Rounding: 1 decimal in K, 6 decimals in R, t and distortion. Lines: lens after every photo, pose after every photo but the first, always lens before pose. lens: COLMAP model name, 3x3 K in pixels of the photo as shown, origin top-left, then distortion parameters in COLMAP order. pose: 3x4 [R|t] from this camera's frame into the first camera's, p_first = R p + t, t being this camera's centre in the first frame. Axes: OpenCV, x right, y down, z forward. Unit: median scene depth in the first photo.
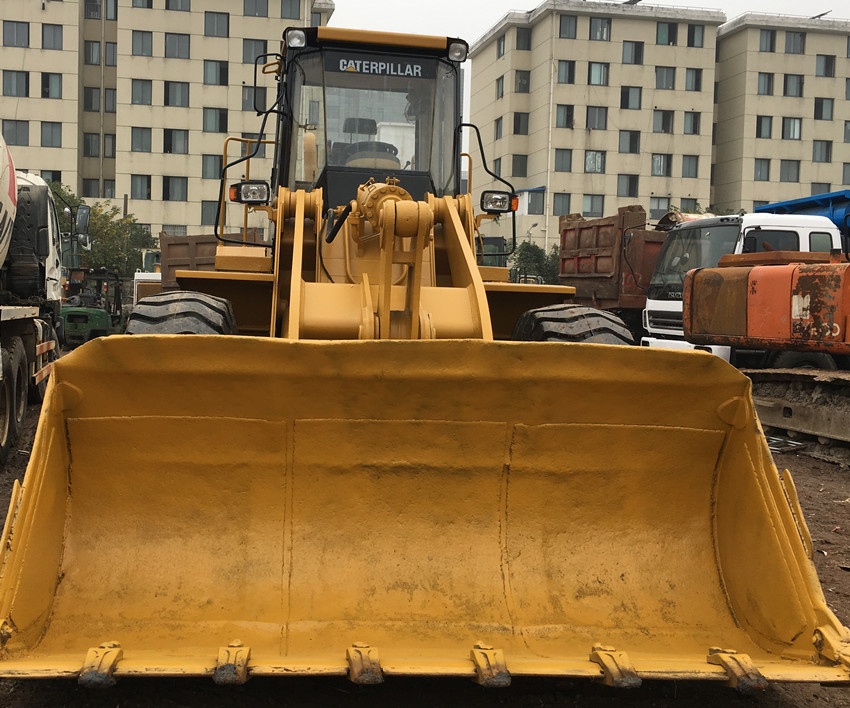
lens RADIAL K [[1054.8, 0, 424.9], [0, 1054.8, 352.9], [0, 0, 1]] dist [0.011060, 0.000000]
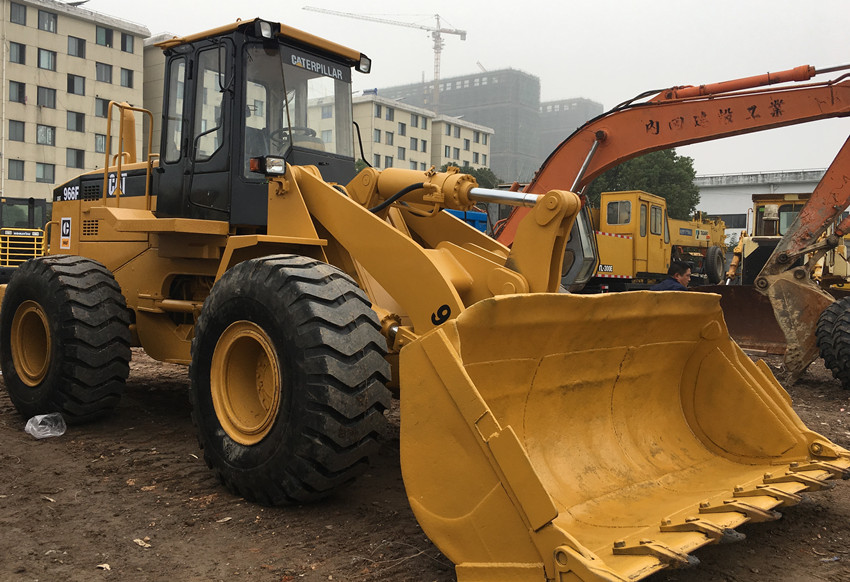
lens RADIAL K [[811.1, 0, 424.5], [0, 811.1, 292.2], [0, 0, 1]] dist [0.010502, 0.000000]
pose [[0.709991, -0.028031, 0.703653, -0.177946], [0.029266, 0.999519, 0.010288, -0.005758], [-0.703602, 0.013289, 0.710470, 0.075481]]
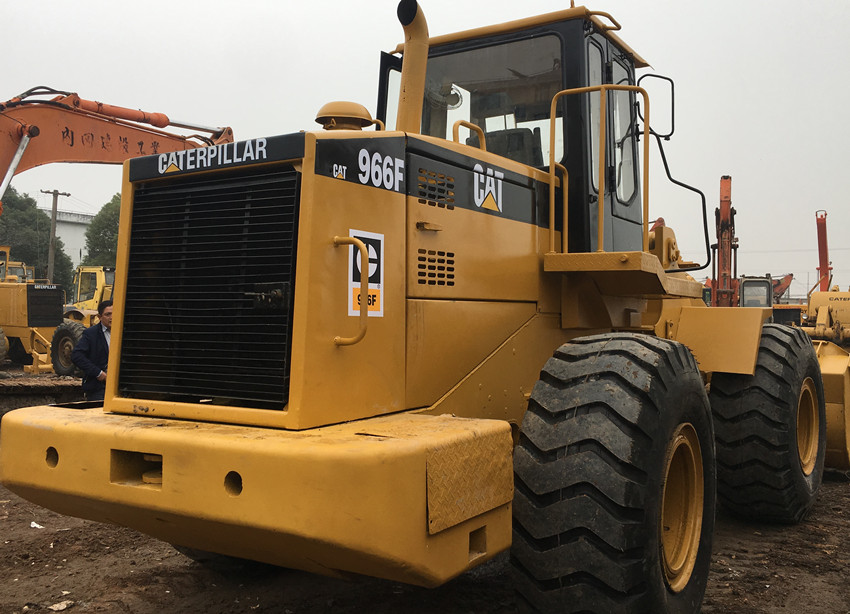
lens RADIAL K [[815.2, 0, 424.7], [0, 815.2, 307.1], [0, 0, 1]] dist [0.014174, 0.000000]
pose [[-0.784793, -0.039336, 0.618509, -0.044769], [-0.009569, 0.998634, 0.051369, -0.080041], [-0.619685, 0.034396, -0.784097, 1.289362]]
